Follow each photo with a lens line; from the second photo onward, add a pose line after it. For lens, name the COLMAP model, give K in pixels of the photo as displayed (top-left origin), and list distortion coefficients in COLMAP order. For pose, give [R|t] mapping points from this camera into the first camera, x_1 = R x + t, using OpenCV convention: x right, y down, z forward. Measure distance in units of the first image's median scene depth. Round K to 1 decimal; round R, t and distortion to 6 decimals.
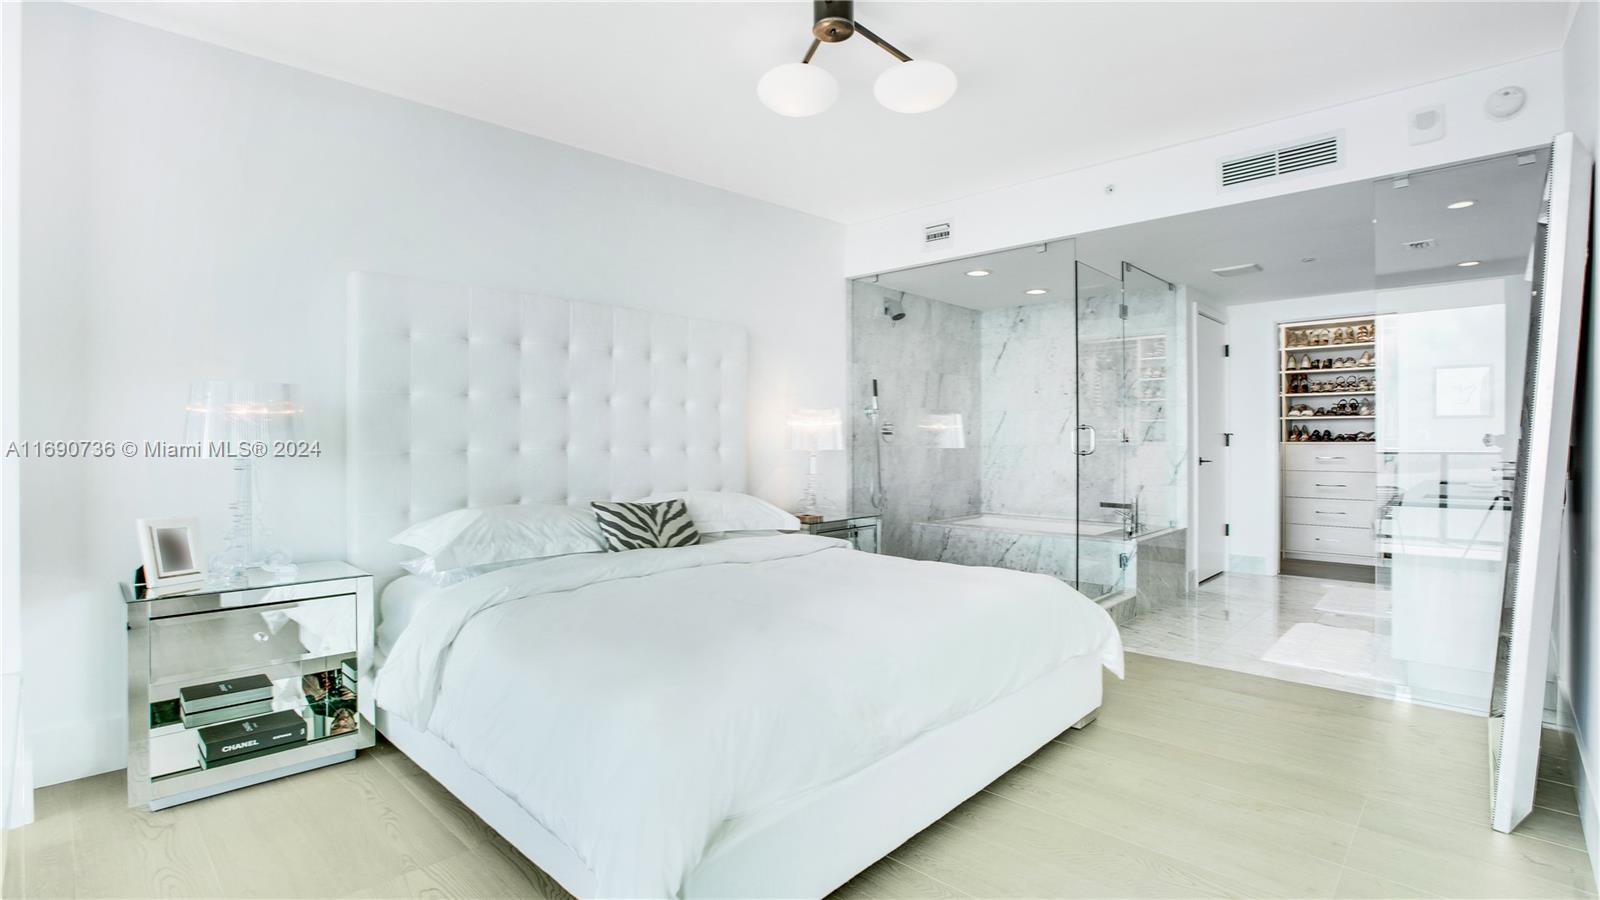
lens RADIAL K [[726.7, 0, 815.0], [0, 726.7, 431.1], [0, 0, 1]] dist [-0.070524, 0.043472]
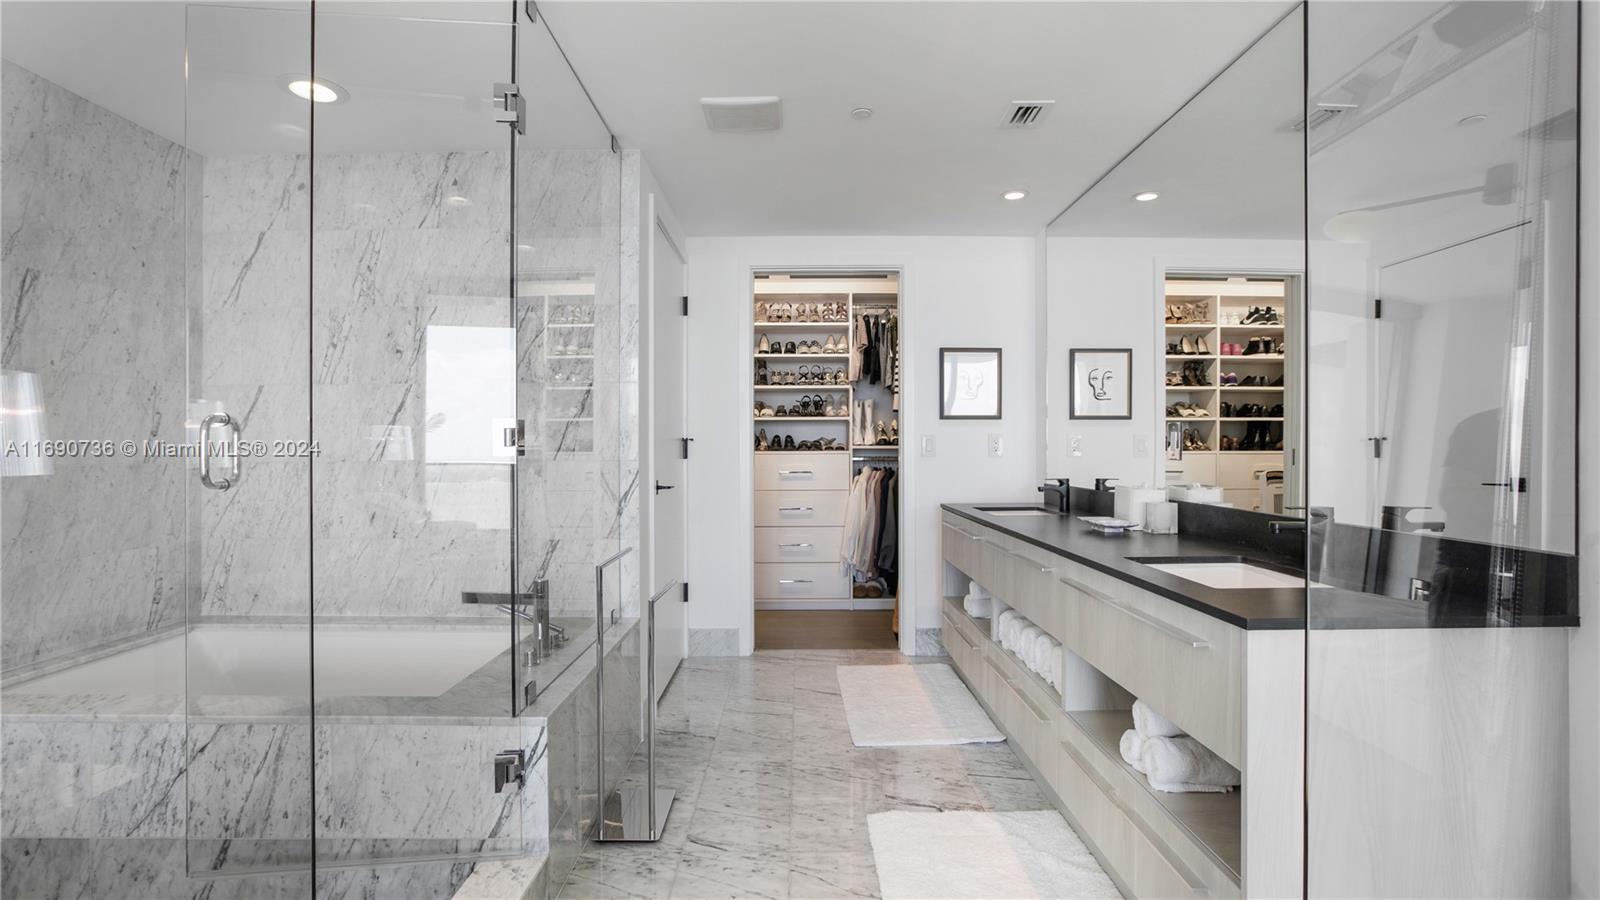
lens RADIAL K [[735.9, 0, 791.0], [0, 735.9, 449.3], [0, 0, 1]] dist [-0.051104, 0.018639]
pose [[0.731559, -0.004214, 0.681765, 0.190942], [-0.005383, 0.999914, 0.011956, 0.004233], [-0.681757, -0.012416, 0.731473, 0.429813]]
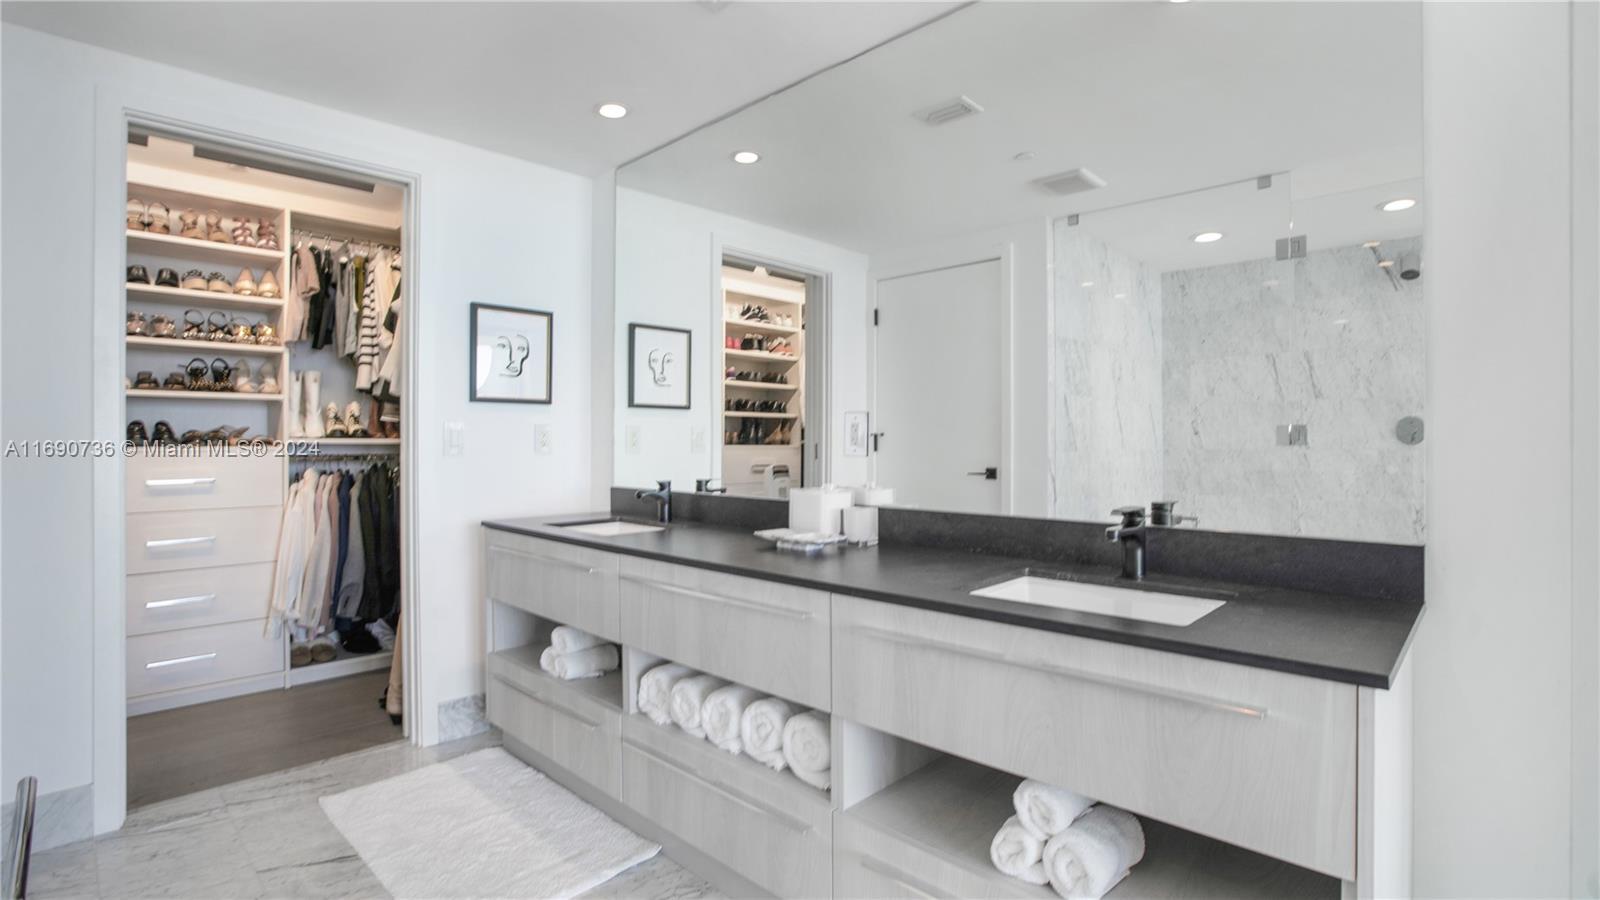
lens RADIAL K [[758.3, 0, 769.8], [0, 758.3, 434.8], [0, 0, 1]] dist [-0.000056, 0.000709]
pose [[0.056621, 0.006760, 0.998373, 0.254808], [-0.012955, 0.999898, -0.006035, 0.005633], [-0.998312, -0.012593, 0.056702, 0.585451]]
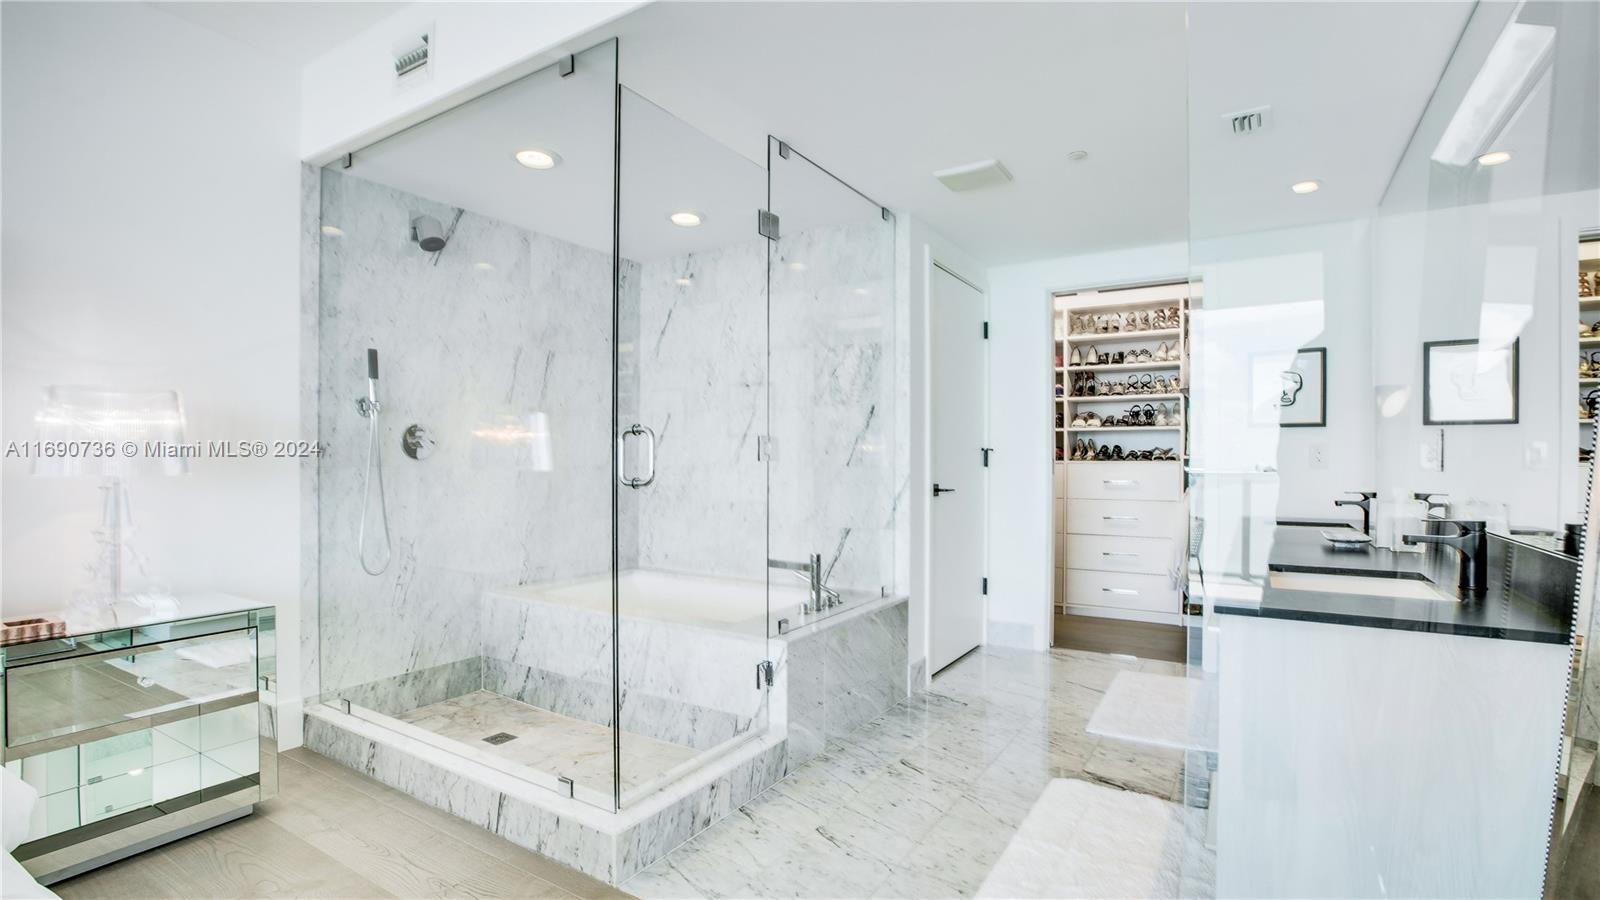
lens RADIAL K [[735.9, 0, 791.0], [0, 735.9, 449.3], [0, 0, 1]] dist [-0.051104, 0.018639]
pose [[0.981779, 0.004118, 0.189984, 0.234454], [-0.004390, 0.999990, 0.001016, 0.003788], [-0.189978, -0.001831, 0.981787, 0.303747]]
